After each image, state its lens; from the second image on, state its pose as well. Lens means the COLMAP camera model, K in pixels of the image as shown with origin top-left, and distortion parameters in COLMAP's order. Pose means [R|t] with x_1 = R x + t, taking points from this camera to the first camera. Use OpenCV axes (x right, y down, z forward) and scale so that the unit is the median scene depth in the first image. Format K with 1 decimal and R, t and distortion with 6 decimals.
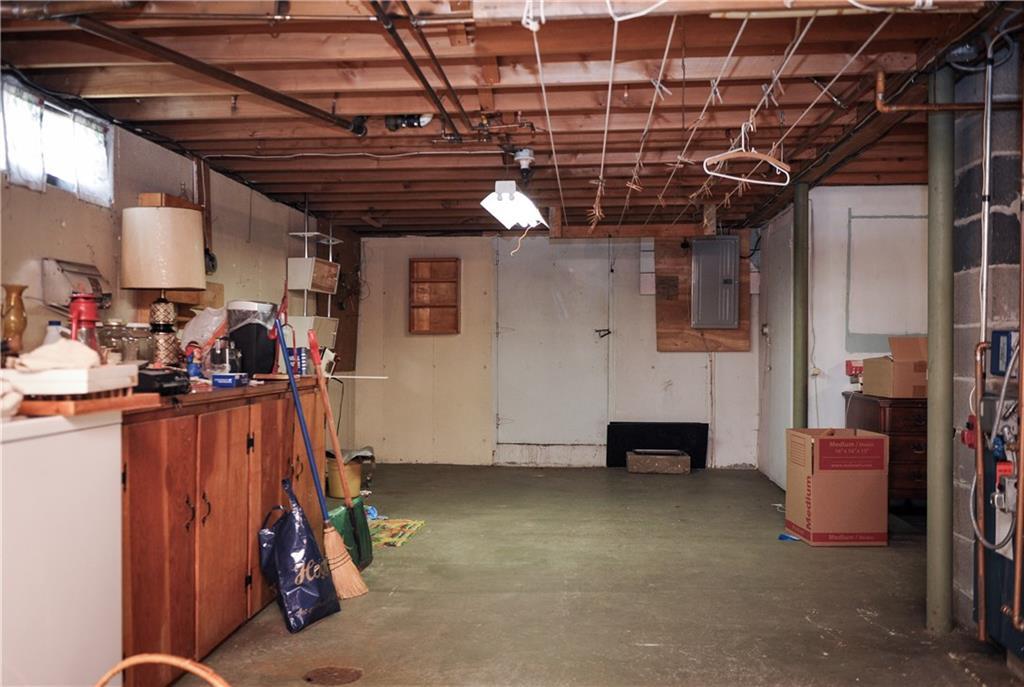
lens RADIAL K [[989.0, 0, 512.0], [0, 989.0, 343.5], [0, 0, 1]] dist [0.000197, -0.000770]
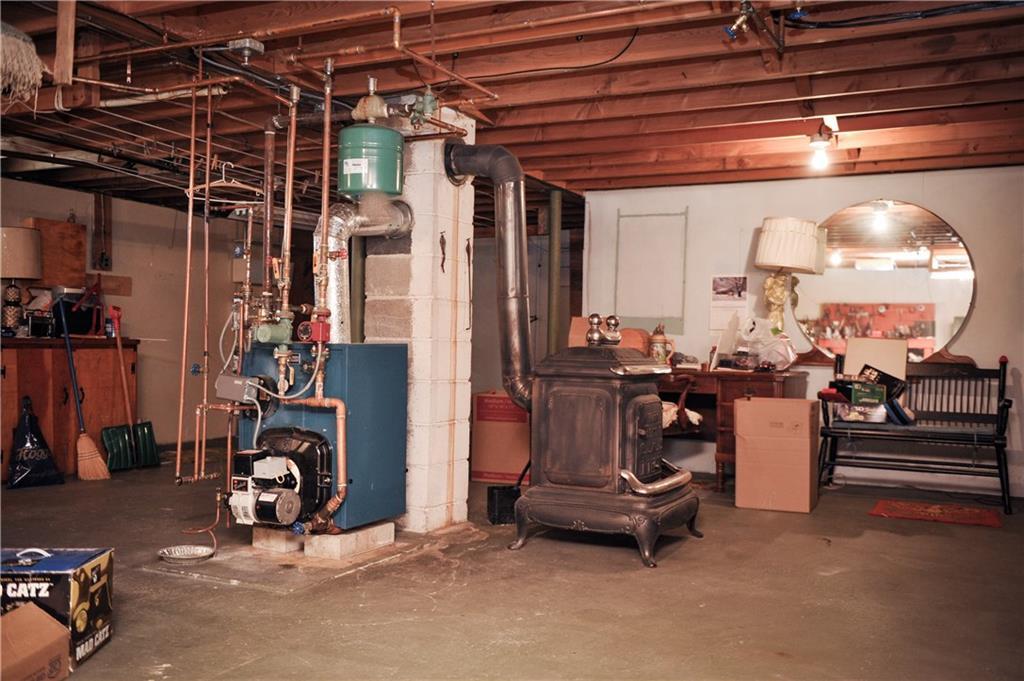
lens RADIAL K [[991.7, 0, 512.0], [0, 991.7, 340.5], [0, 0, 1]] dist [0.006684, 0.001811]
pose [[0.931547, 0.015749, -0.363279, 0.653771], [-0.017327, 0.999849, -0.001085, 0.021293], [0.363207, 0.007305, 0.931680, -0.129758]]
